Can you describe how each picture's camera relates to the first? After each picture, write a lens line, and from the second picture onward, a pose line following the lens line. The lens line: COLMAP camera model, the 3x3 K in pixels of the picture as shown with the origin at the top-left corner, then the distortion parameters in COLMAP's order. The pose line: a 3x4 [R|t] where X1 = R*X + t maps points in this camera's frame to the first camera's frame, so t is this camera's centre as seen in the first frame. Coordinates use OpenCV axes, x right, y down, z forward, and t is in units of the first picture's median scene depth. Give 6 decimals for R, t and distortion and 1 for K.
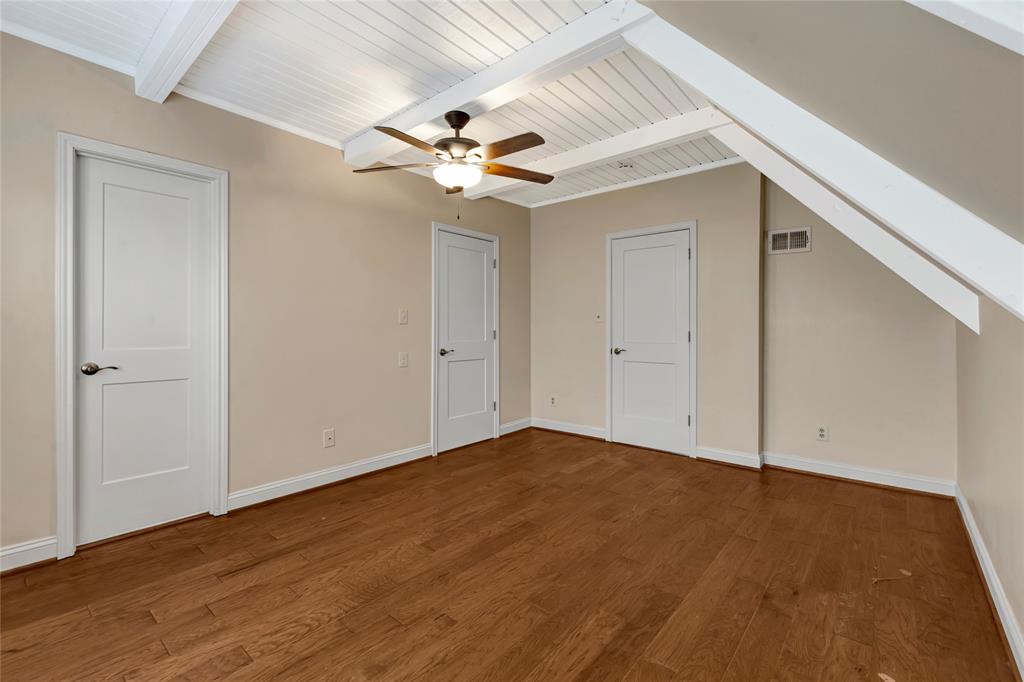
lens RADIAL K [[447.0, 0, 515.2], [0, 447.0, 327.3], [0, 0, 1]] dist [0.006088, 0.000272]
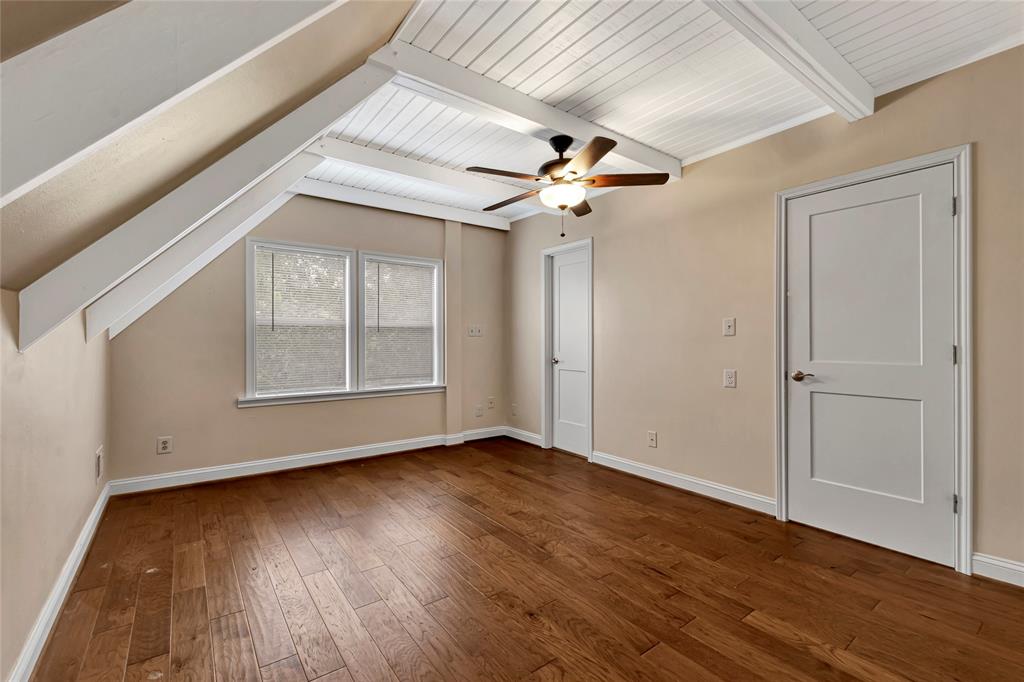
lens RADIAL K [[436.9, 0, 512.0], [0, 436.9, 341.0], [0, 0, 1]] dist [-0.019967, 0.000031]
pose [[-0.228559, -0.005010, -0.973517, 0.837965], [-0.004519, 0.999981, -0.004086, 0.011173], [0.973519, 0.003465, -0.228578, 1.061462]]
